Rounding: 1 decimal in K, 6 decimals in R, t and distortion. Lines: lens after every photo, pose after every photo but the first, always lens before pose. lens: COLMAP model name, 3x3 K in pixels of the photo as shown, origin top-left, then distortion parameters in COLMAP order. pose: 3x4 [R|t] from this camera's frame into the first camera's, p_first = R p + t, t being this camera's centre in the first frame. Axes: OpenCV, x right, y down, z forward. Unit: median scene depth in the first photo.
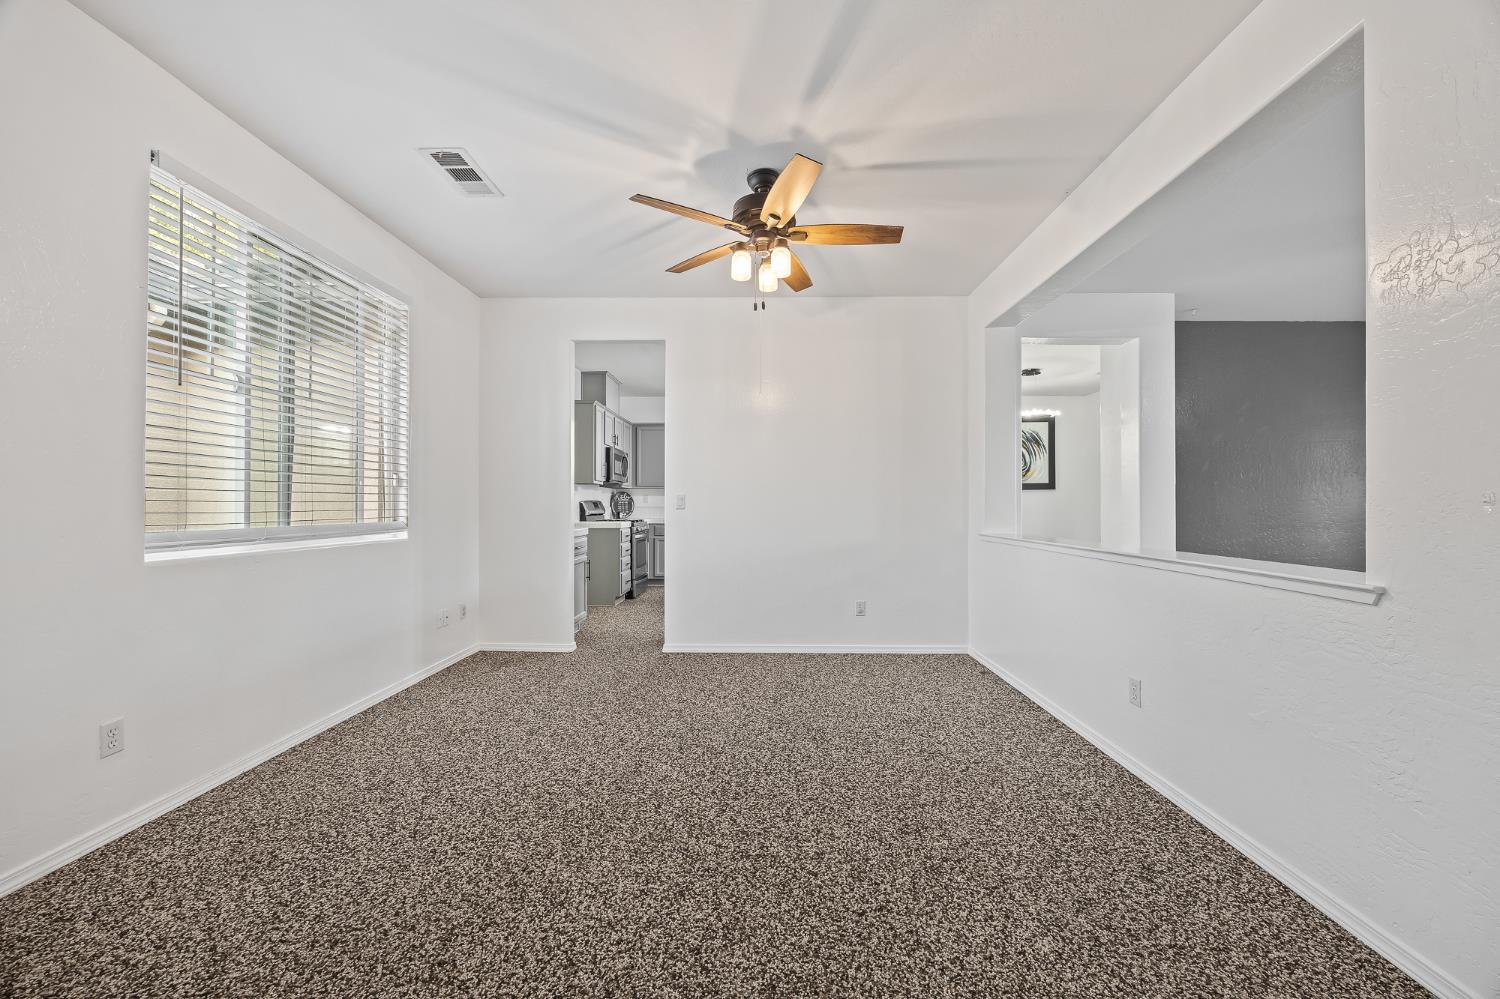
lens RADIAL K [[578.3, 0, 750.0], [0, 578.3, 499.5], [0, 0, 1]] dist [-0.002580, 0.000128]
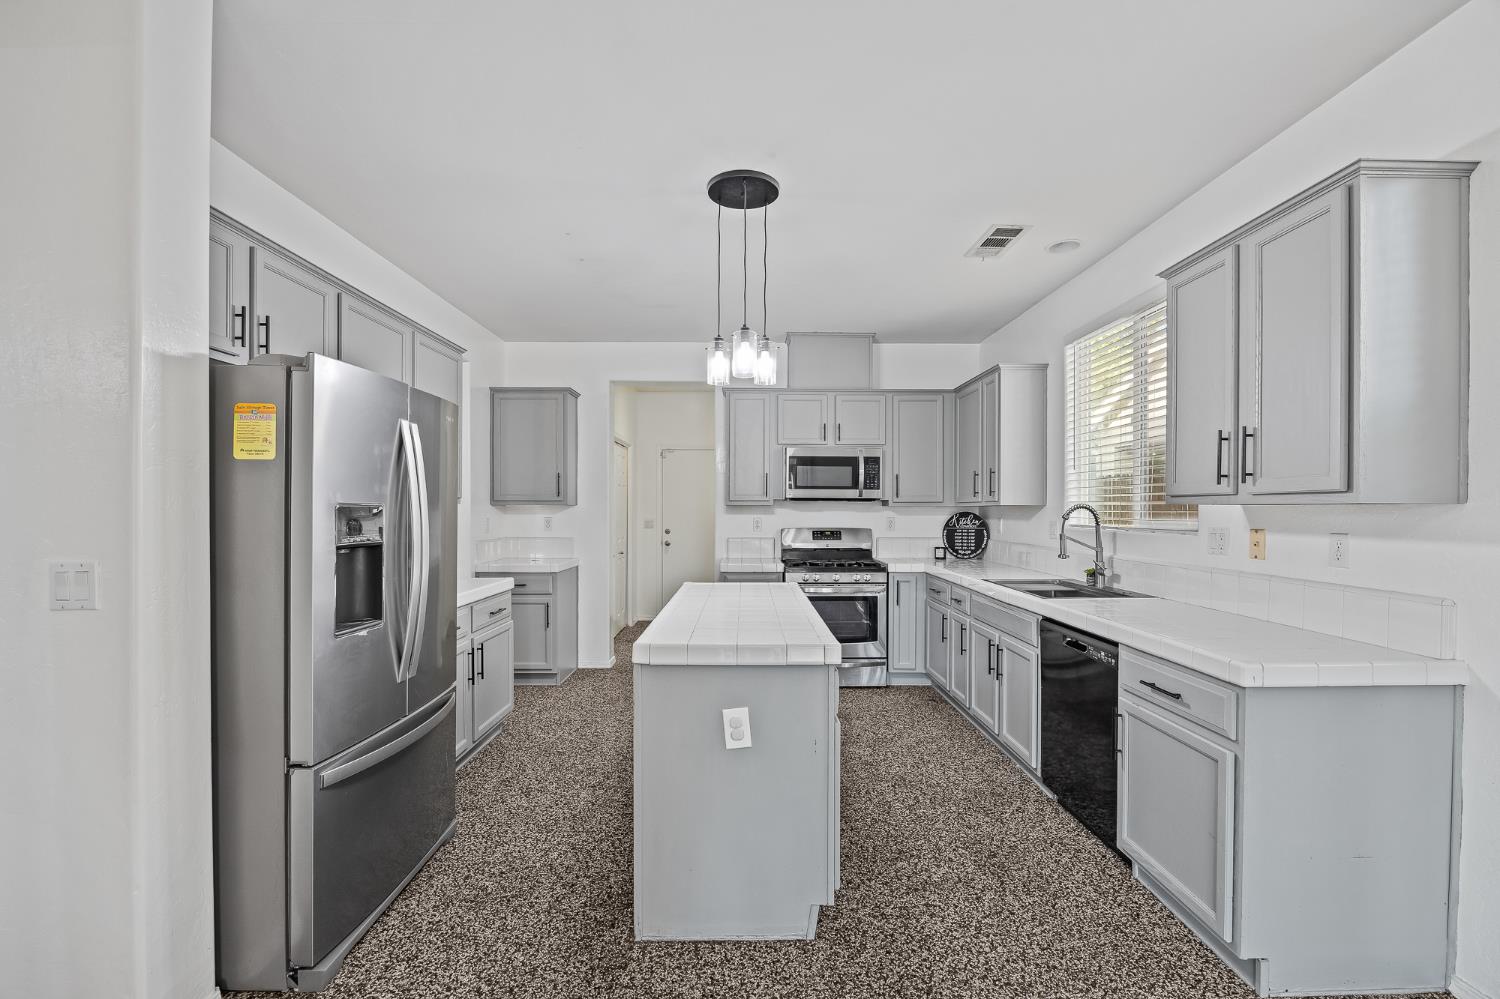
lens RADIAL K [[667.3, 0, 751.3], [0, 667.3, 510.7], [0, 0, 1]] dist [-0.004025, -0.000168]
pose [[0.030195, 0.003489, -0.999538, 1.043517], [0.006259, 0.999974, 0.003680, -0.045508], [0.999524, -0.006368, 0.030172, 1.909065]]
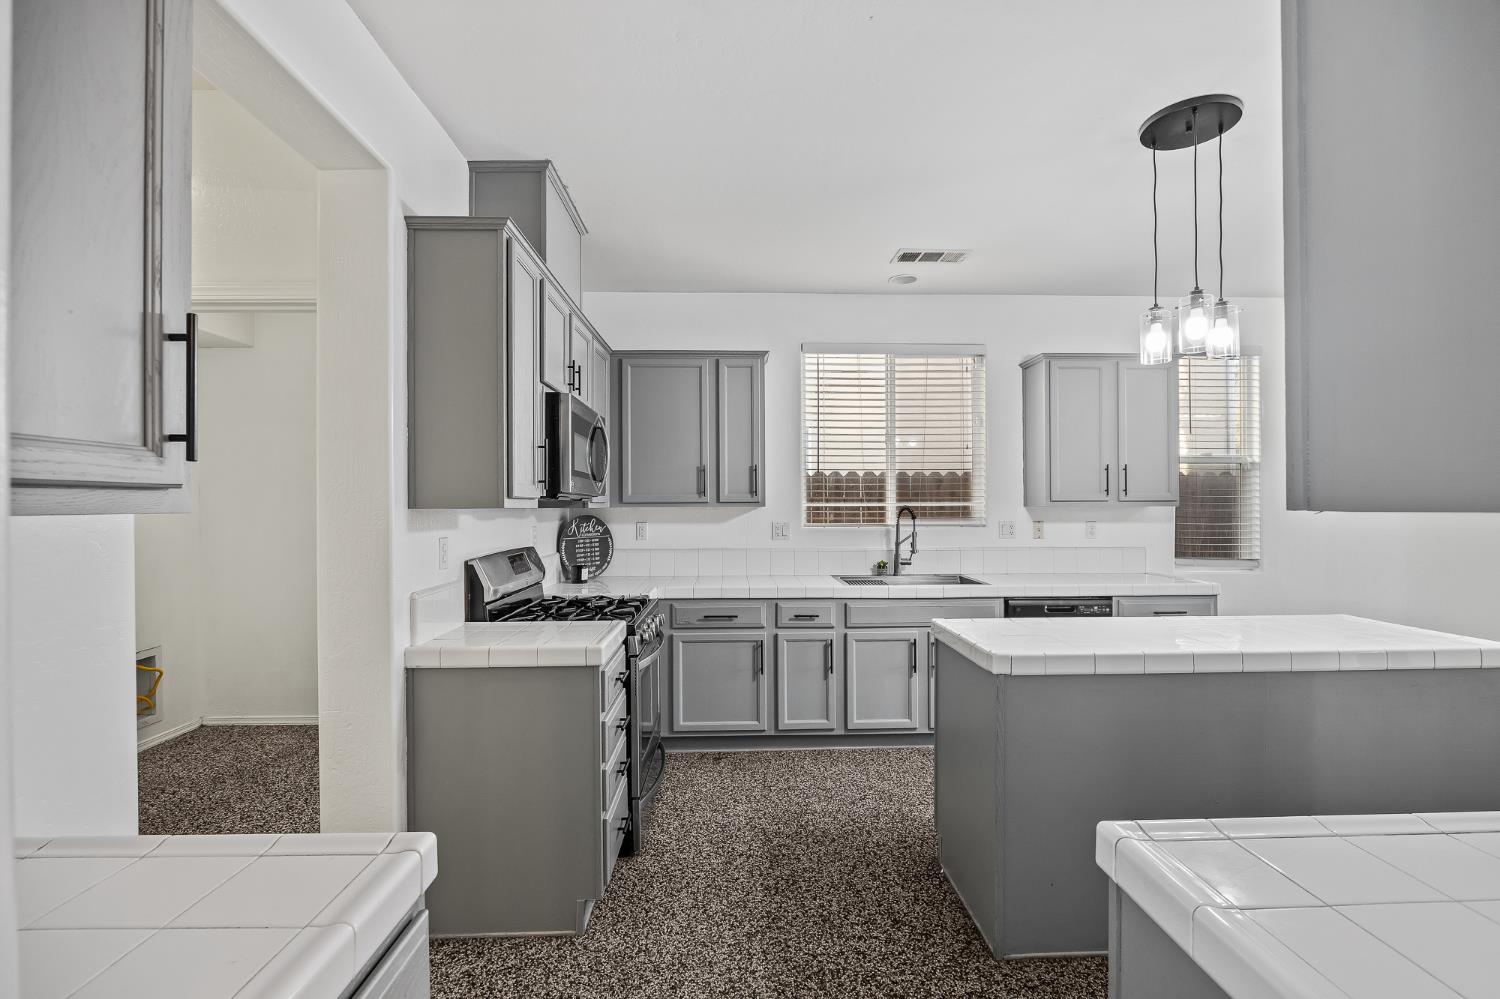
lens RADIAL K [[674.9, 0, 755.2], [0, 674.9, 504.3], [0, 0, 1]] dist [-0.005638, -0.000210]
pose [[0.998365, -0.003717, 0.057043, -0.312424], [0.003436, 0.999982, 0.005014, -0.058423], [-0.057061, -0.004810, 0.998359, 1.248859]]
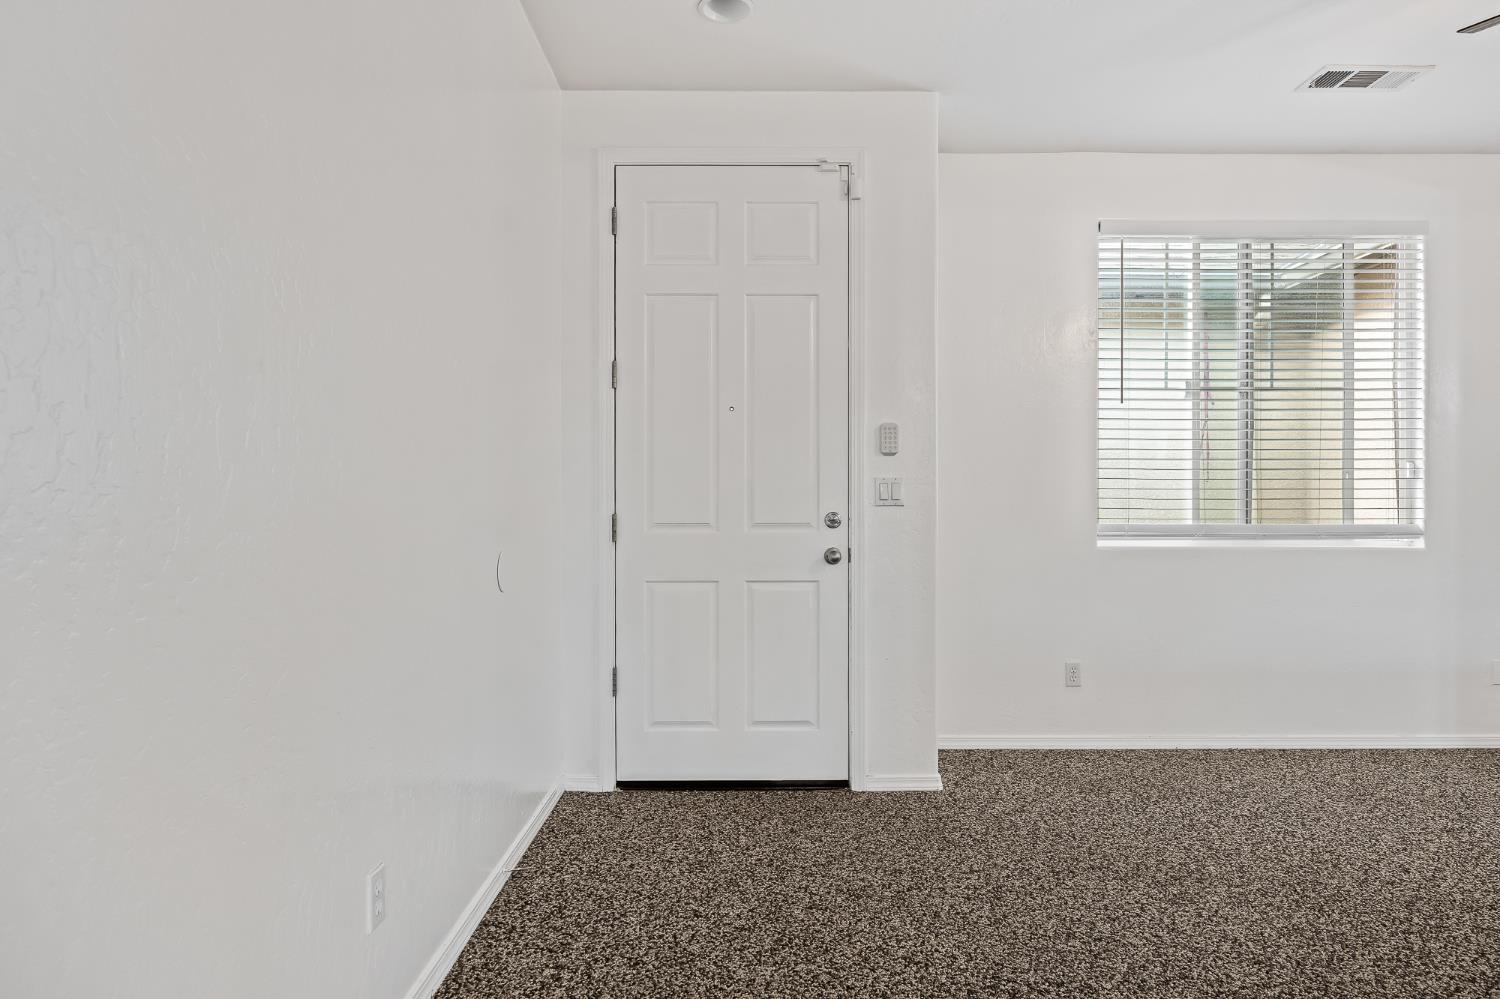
lens RADIAL K [[908.9, 0, 750.0], [0, 908.9, 499.5], [0, 0, 1]] dist [0.003287, 0.000703]
pose [[0.022349, -0.002171, -0.999748, 0.598293], [0.006634, 0.999976, -0.002023, 0.001945], [0.999728, -0.006587, 0.022363, 0.116446]]
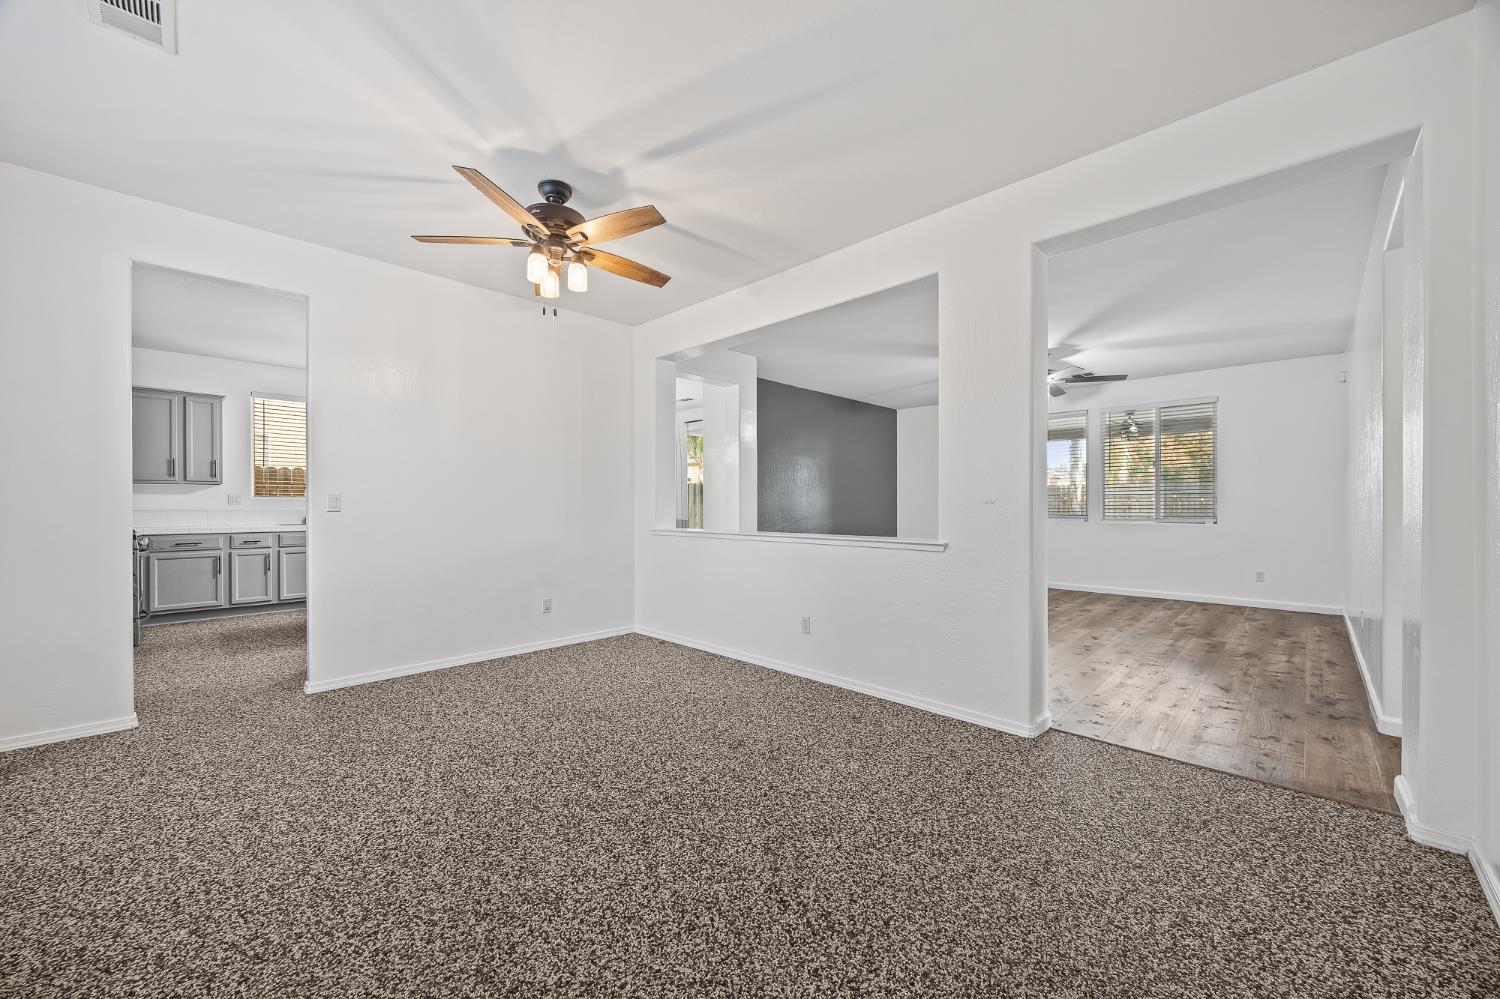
lens RADIAL K [[577.1, 0, 754.2], [0, 577.1, 504.8], [0, 0, 1]] dist [-0.002518, 0.000176]
pose [[0.682391, -0.002296, 0.730984, -0.405656], [-0.002635, 0.999981, 0.005600, 0.000671], [-0.730982, -0.005748, 0.682372, 0.030390]]
